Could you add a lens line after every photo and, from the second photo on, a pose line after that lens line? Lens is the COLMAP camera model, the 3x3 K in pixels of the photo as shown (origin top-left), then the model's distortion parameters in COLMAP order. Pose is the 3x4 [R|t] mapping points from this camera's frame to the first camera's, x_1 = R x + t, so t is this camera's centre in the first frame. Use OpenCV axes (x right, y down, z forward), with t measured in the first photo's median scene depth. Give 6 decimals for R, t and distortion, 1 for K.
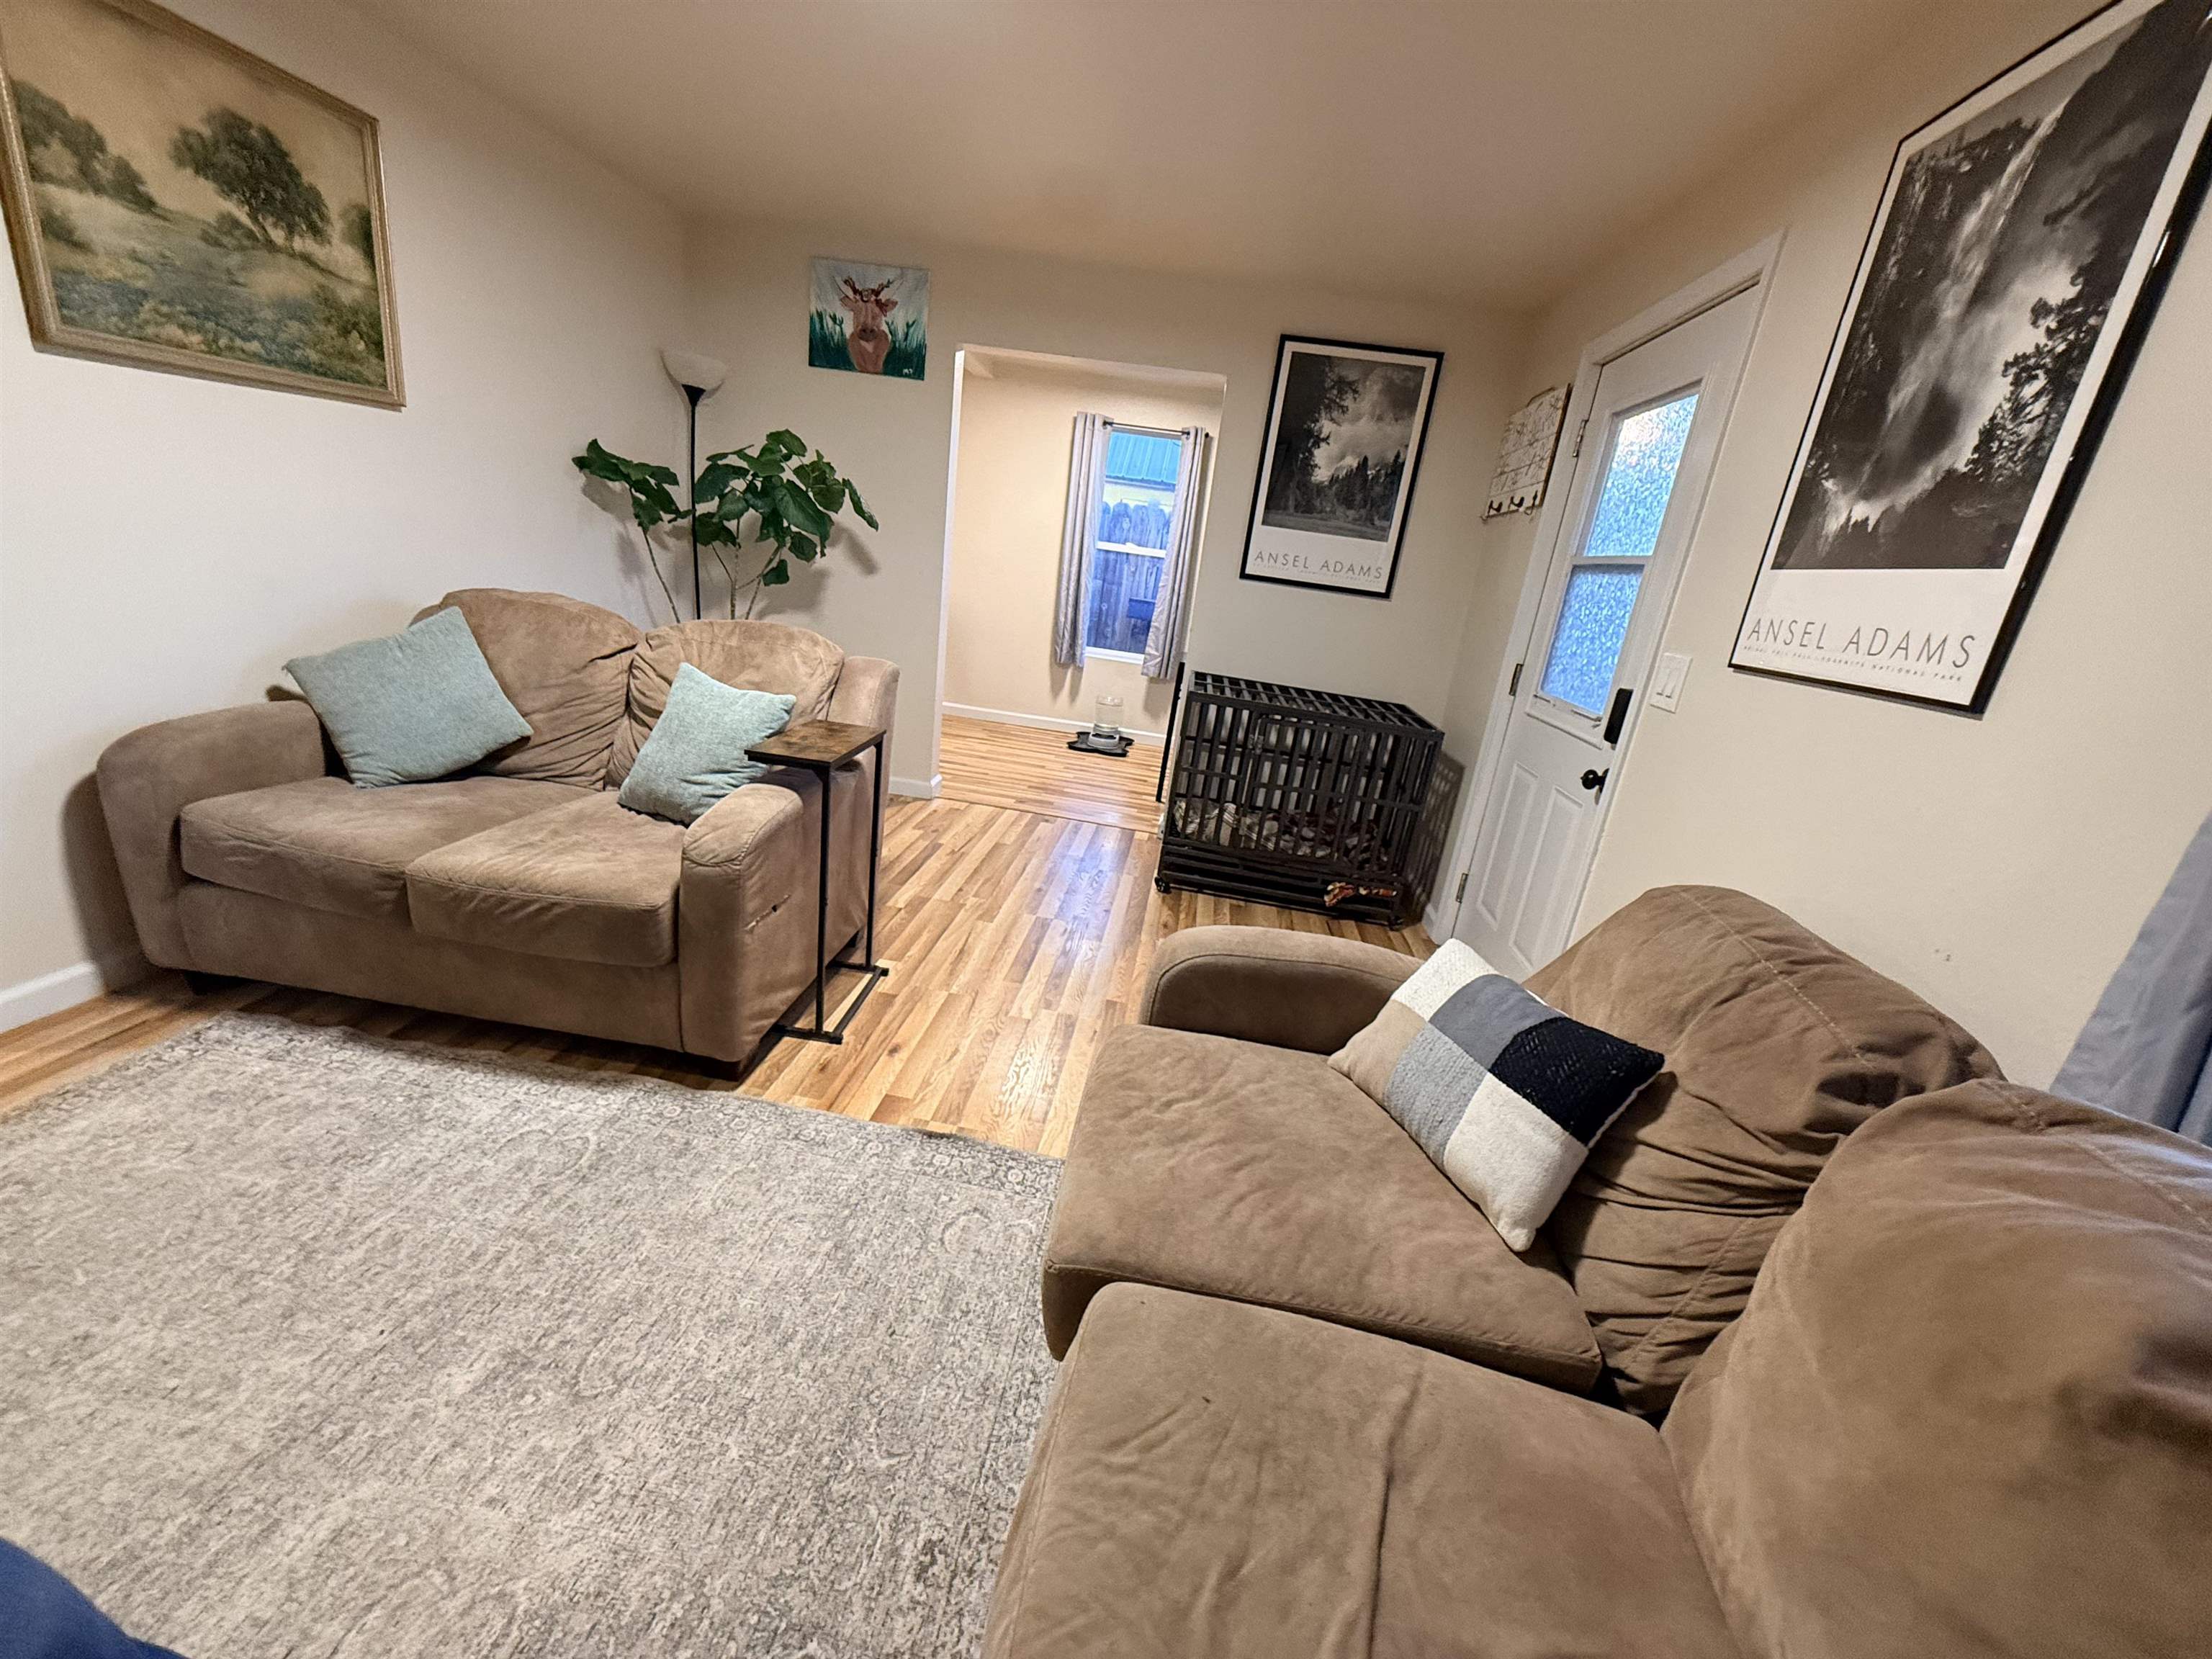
lens RADIAL K [[877.7, 0, 1107.3], [0, 877.7, 828.0], [0, 0, 1]] dist [0.001397, -0.000596]
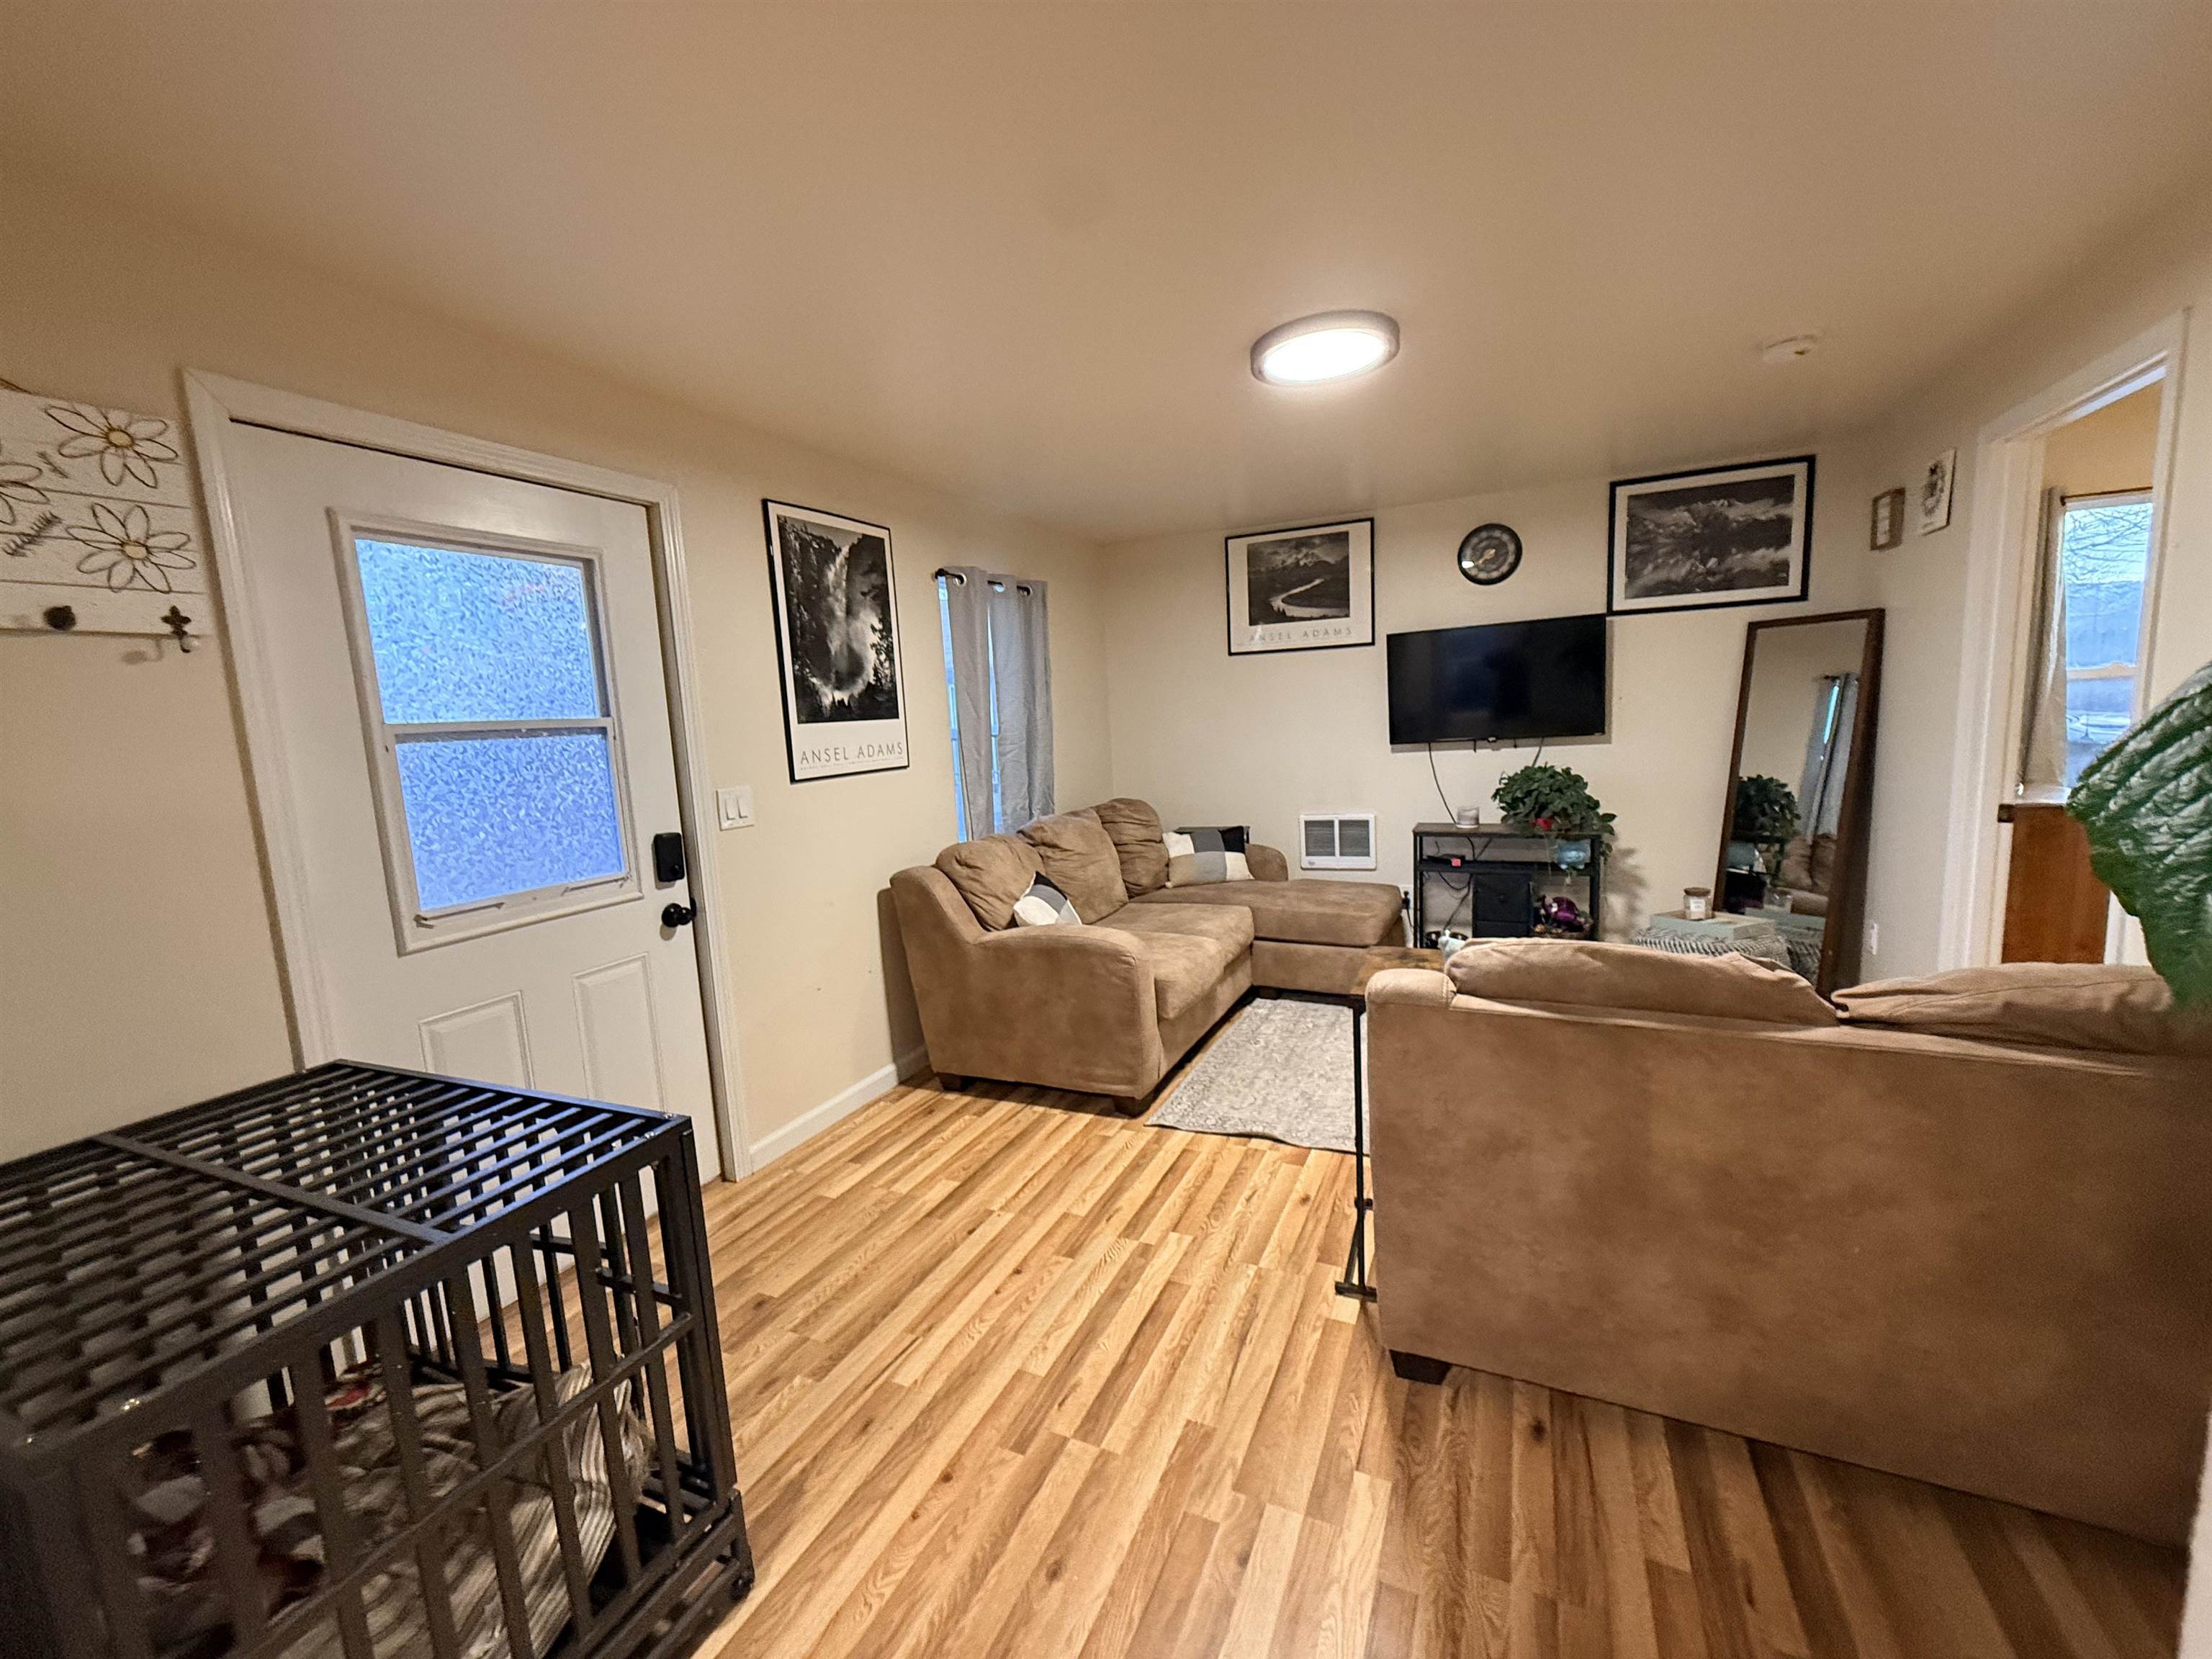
lens RADIAL K [[876.0, 0, 1107.2], [0, 876.0, 831.2], [0, 0, 1]] dist [-0.000893, 0.000144]
pose [[-0.948062, -0.116506, 0.295980, -0.398809], [0.029290, 0.894577, 0.445952, -0.940550], [-0.316734, 0.431460, -0.844702, 2.583014]]
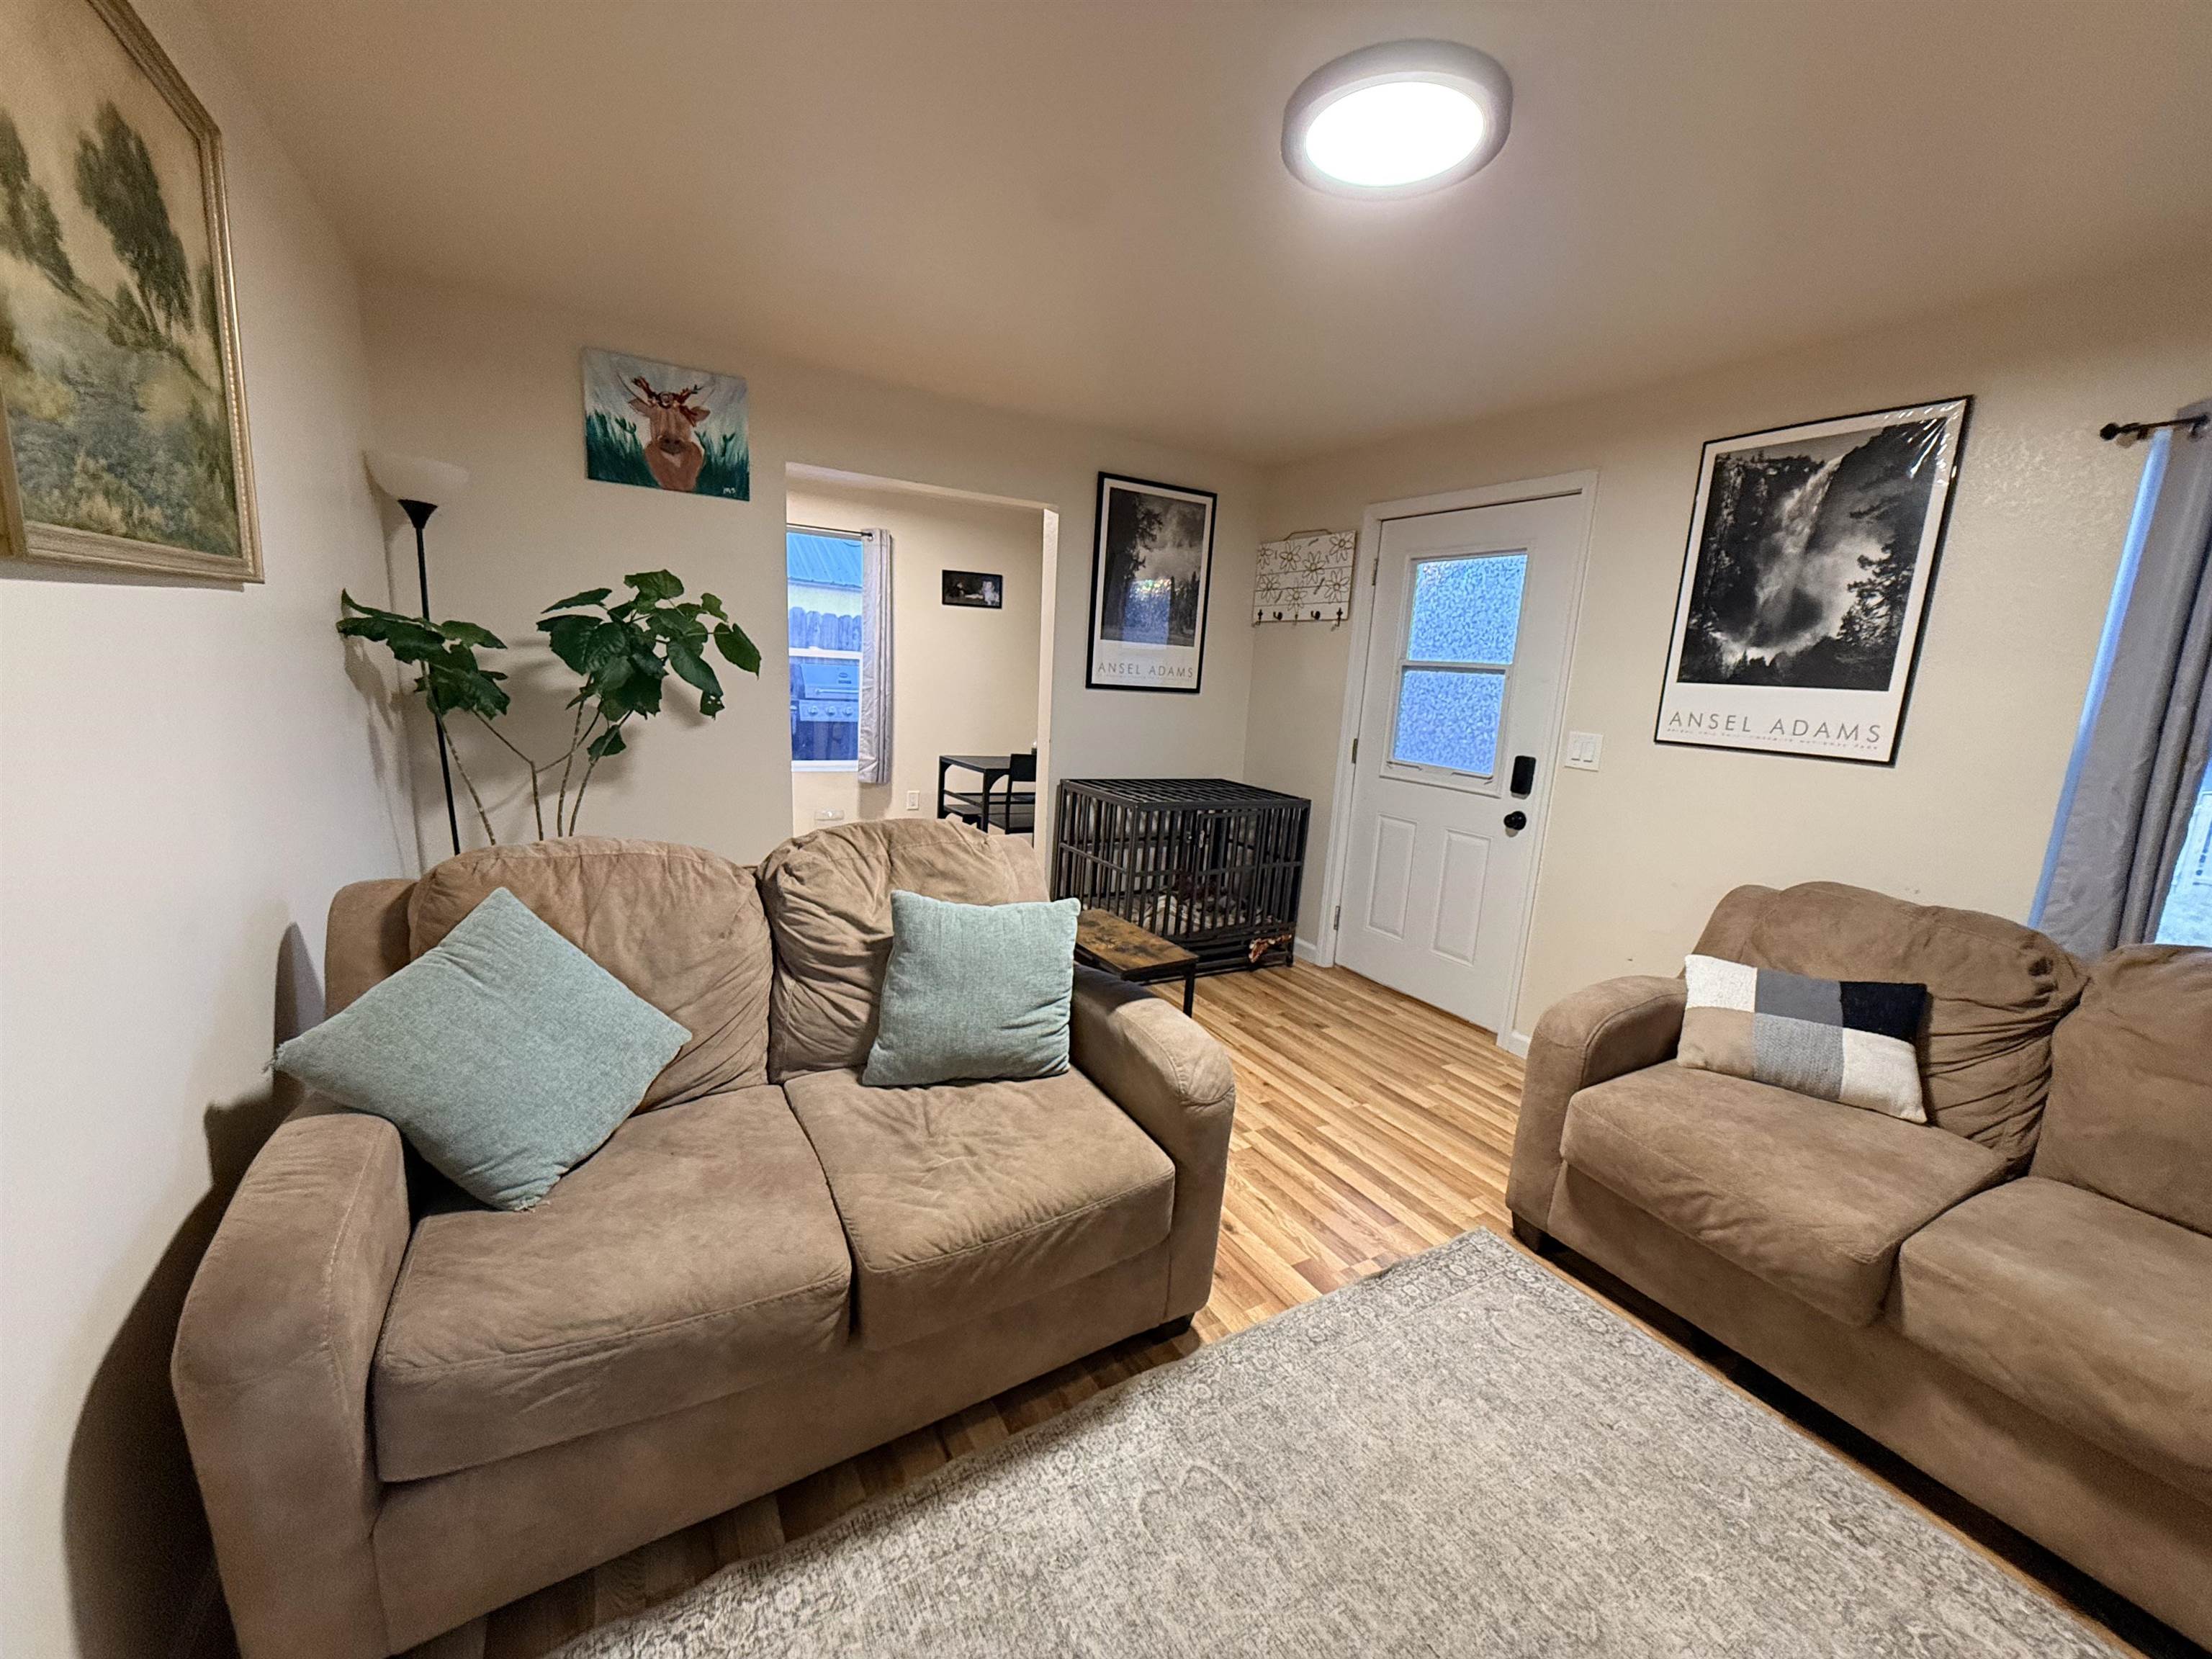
lens RADIAL K [[877.1, 0, 1110.4], [0, 877.1, 828.8], [0, 0, 1]] dist [0.000972, -0.000532]
pose [[0.792304, -0.192632, 0.578919, -1.179554], [0.223586, 0.974513, 0.018266, -0.321732], [-0.567683, 0.114966, 0.815180, 0.326036]]
